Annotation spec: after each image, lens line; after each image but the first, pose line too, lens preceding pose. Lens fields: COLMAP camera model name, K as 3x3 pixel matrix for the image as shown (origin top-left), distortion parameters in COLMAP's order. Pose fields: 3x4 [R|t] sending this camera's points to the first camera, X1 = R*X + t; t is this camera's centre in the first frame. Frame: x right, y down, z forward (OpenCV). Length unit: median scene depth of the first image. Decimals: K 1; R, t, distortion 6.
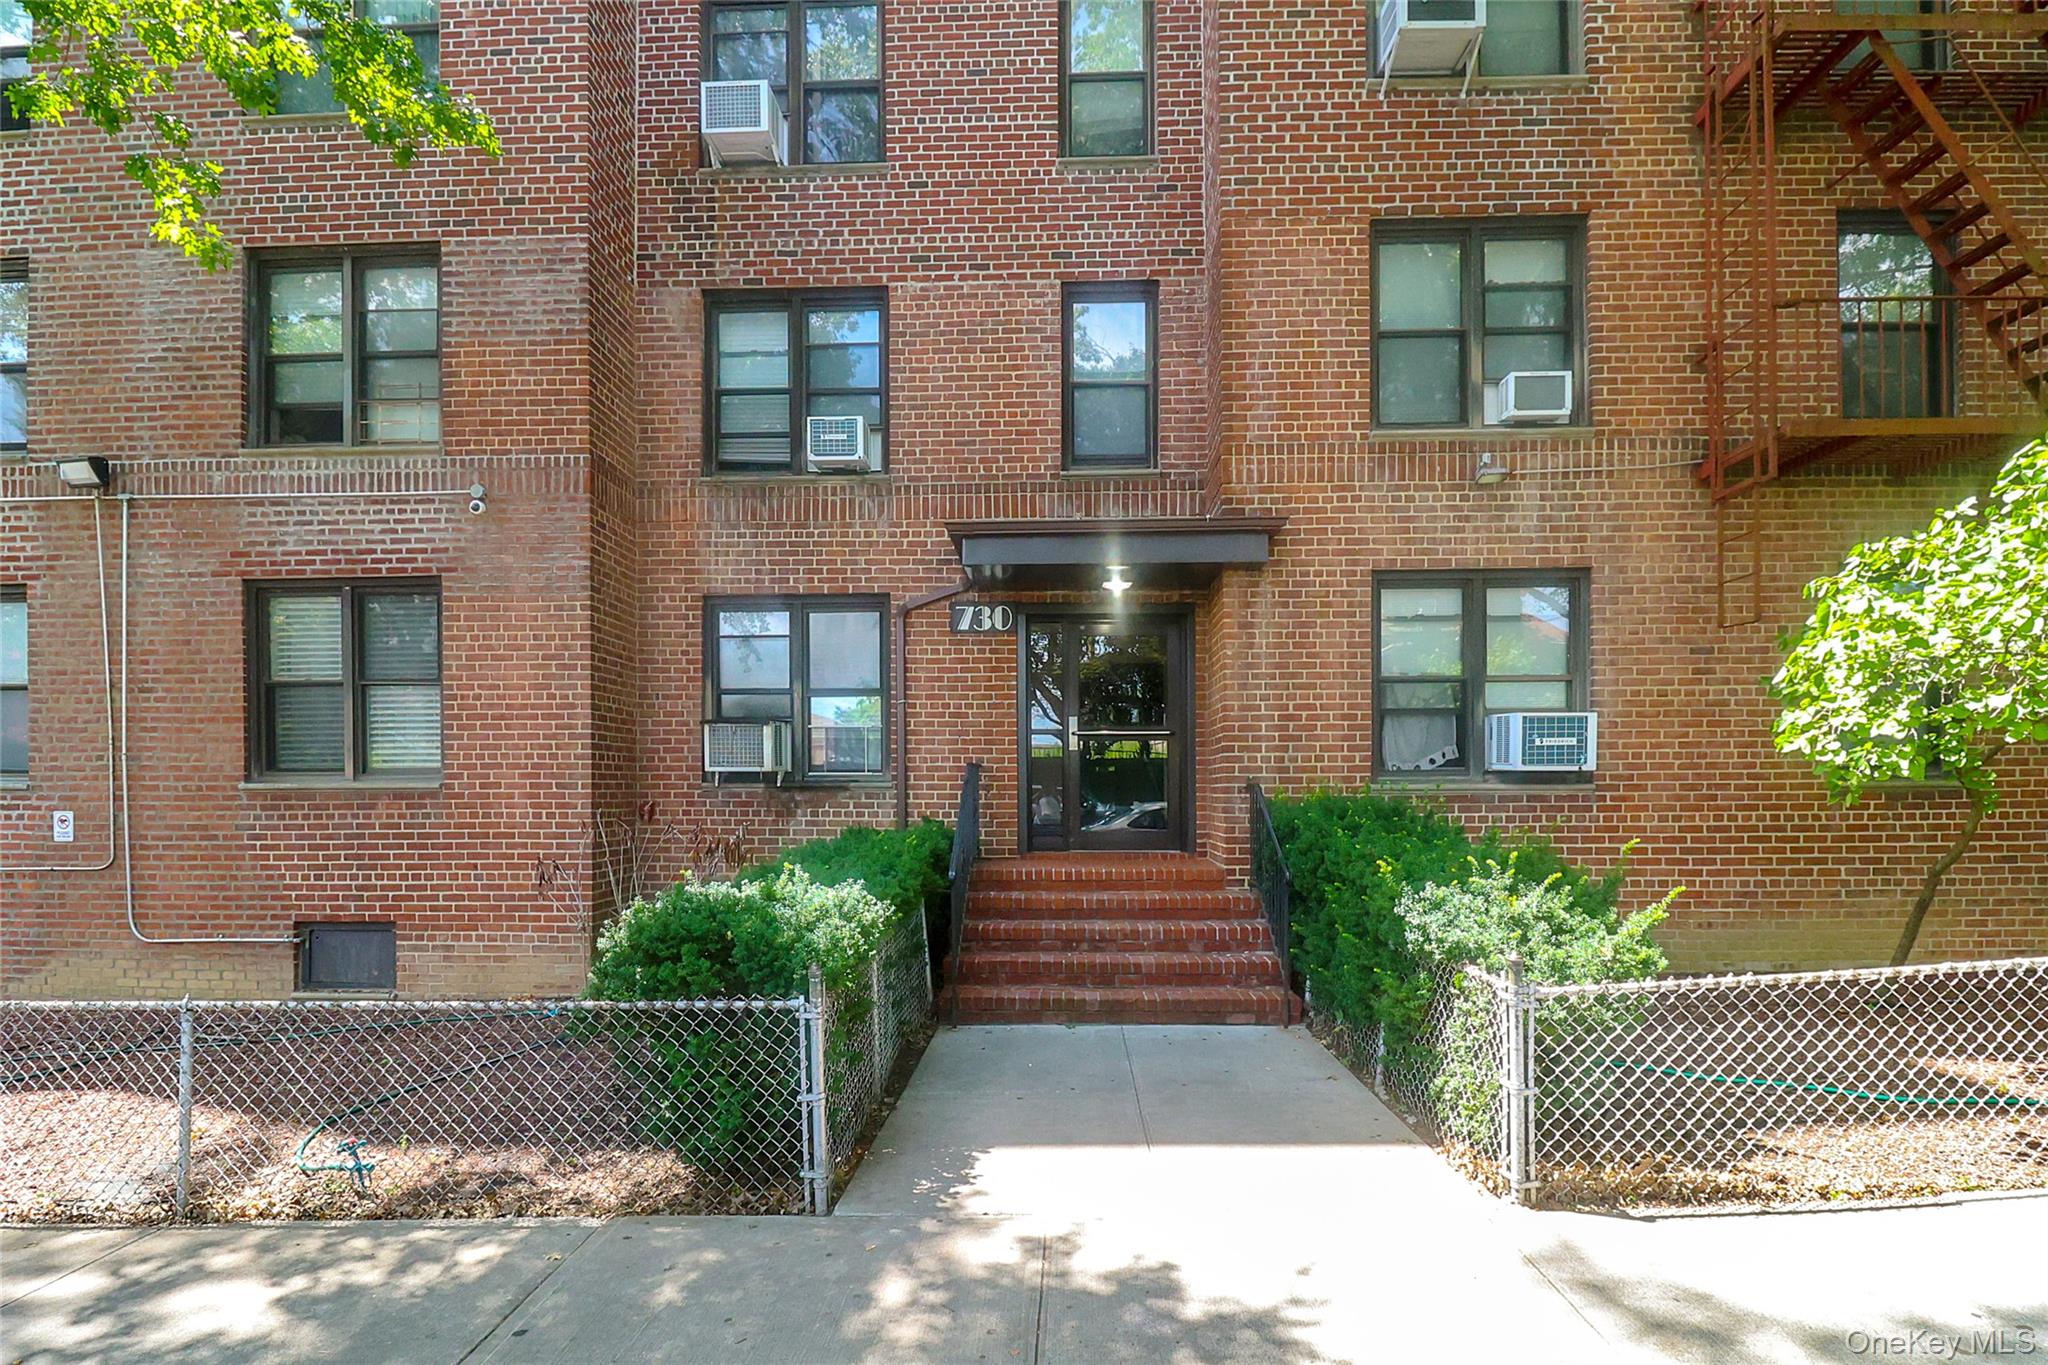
lens RADIAL K [[986.2, 0, 1032.9], [0, 986.2, 803.1], [0, 0, 1]] dist [0.000133, -0.007802]
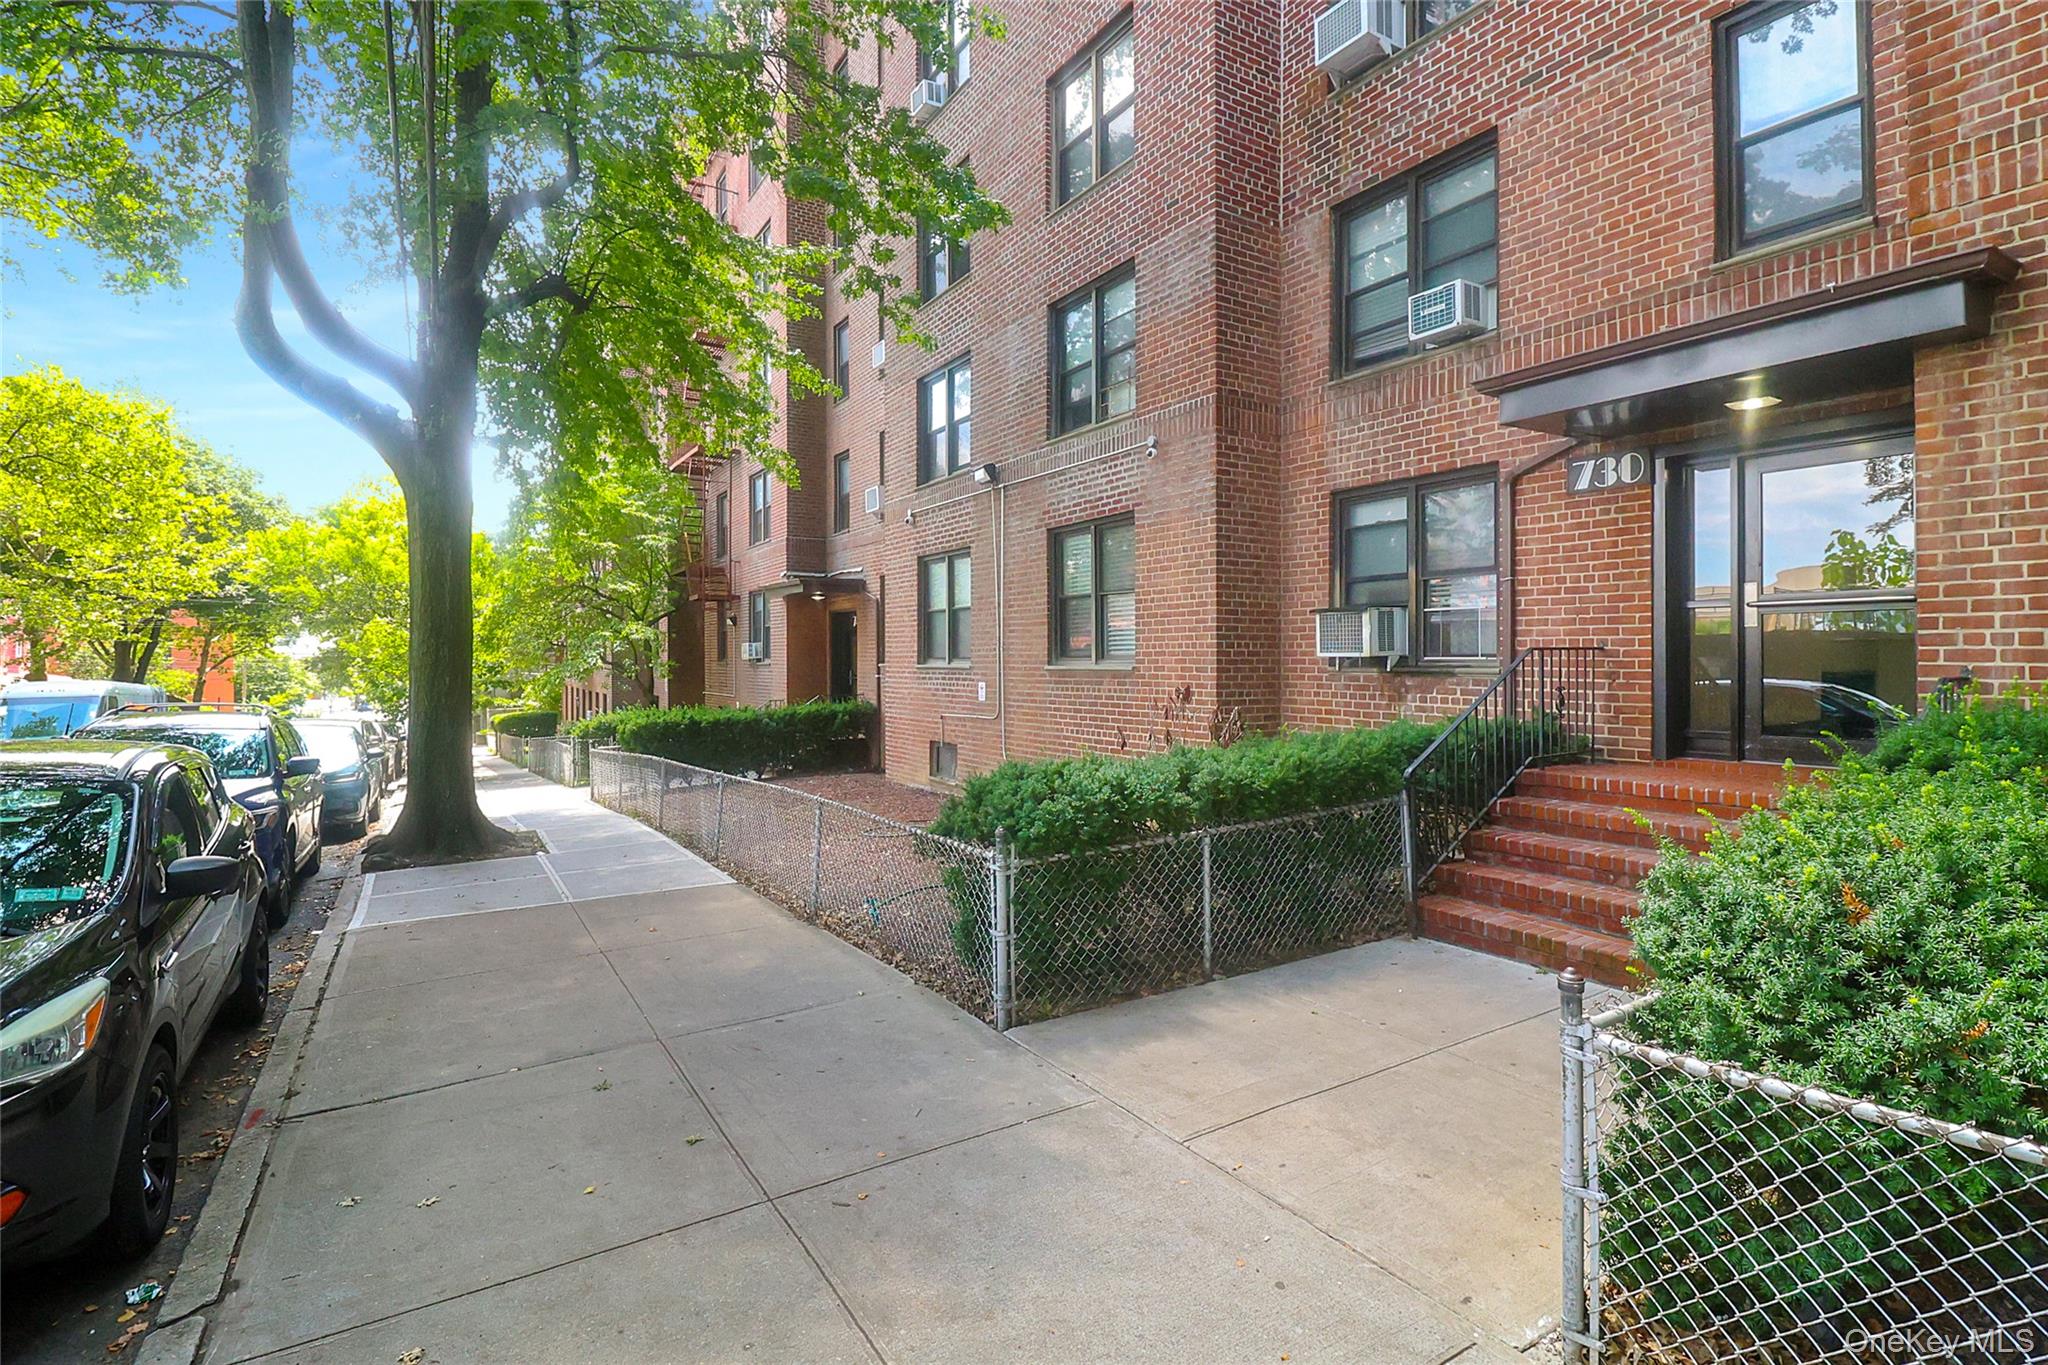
lens RADIAL K [[946.6, 0, 1024.0], [0, 946.6, 682.5], [0, 0, 1]] dist [-0.017494, -0.000701]
pose [[0.562271, 0.021367, -0.826677, 0.365957], [-0.012930, 0.999771, 0.017047, -0.018814], [0.826852, 0.001104, 0.562418, 0.163082]]
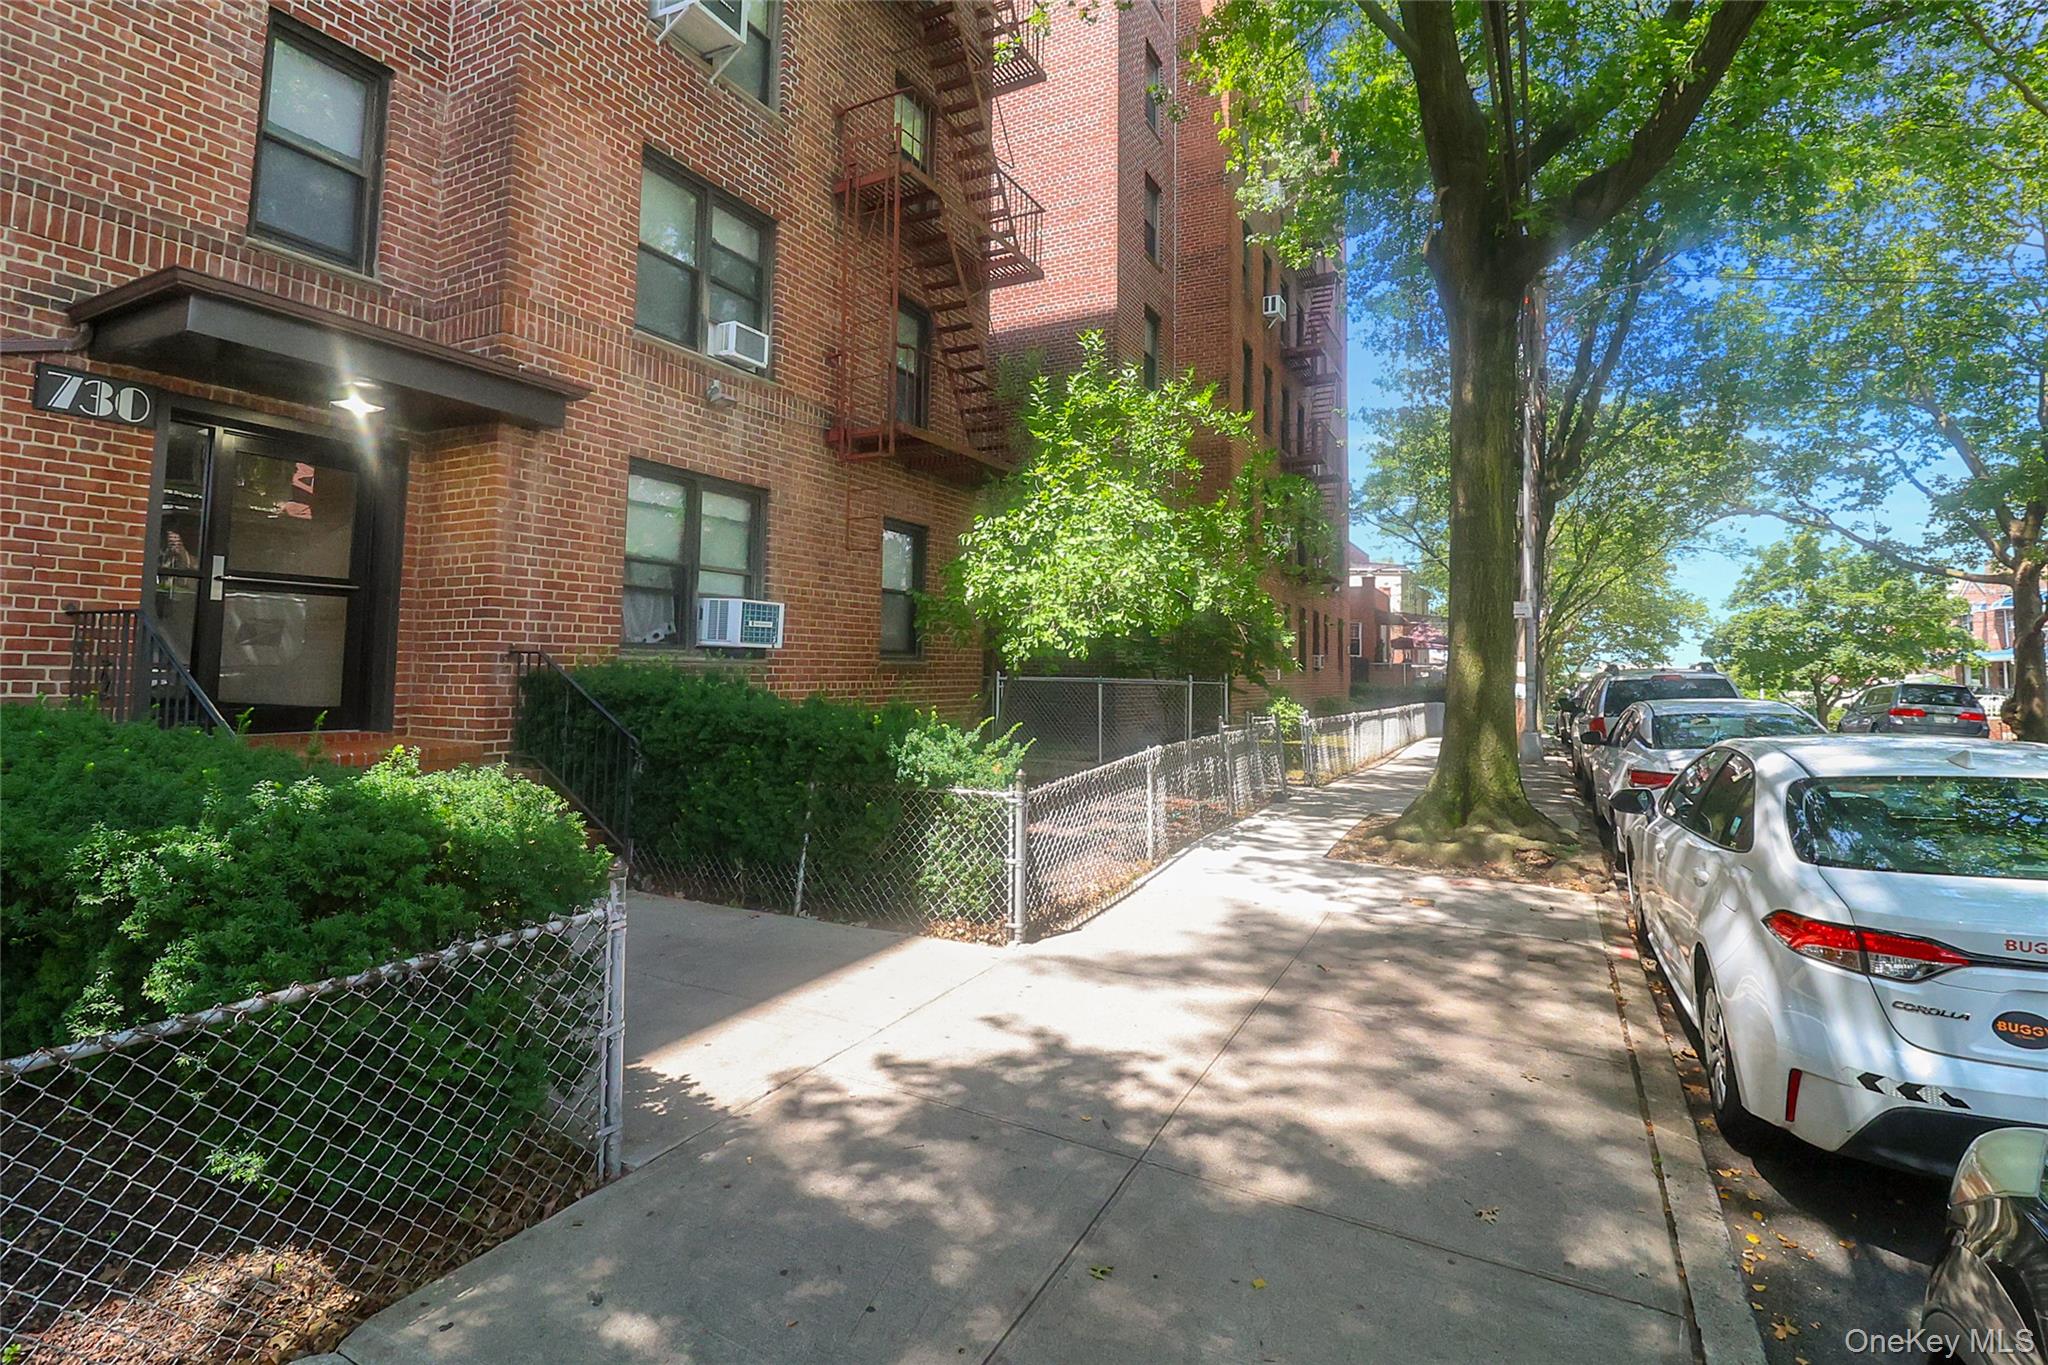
lens RADIAL K [[939.4, 0, 1018.8], [0, 939.4, 629.8], [0, 0, 1]] dist [-0.026298, -0.000674]
pose [[0.444484, 0.047409, 0.894531, -0.356742], [0.001903, 0.998546, -0.053867, 0.008197], [-0.895785, 0.025646, 0.443747, 0.169921]]
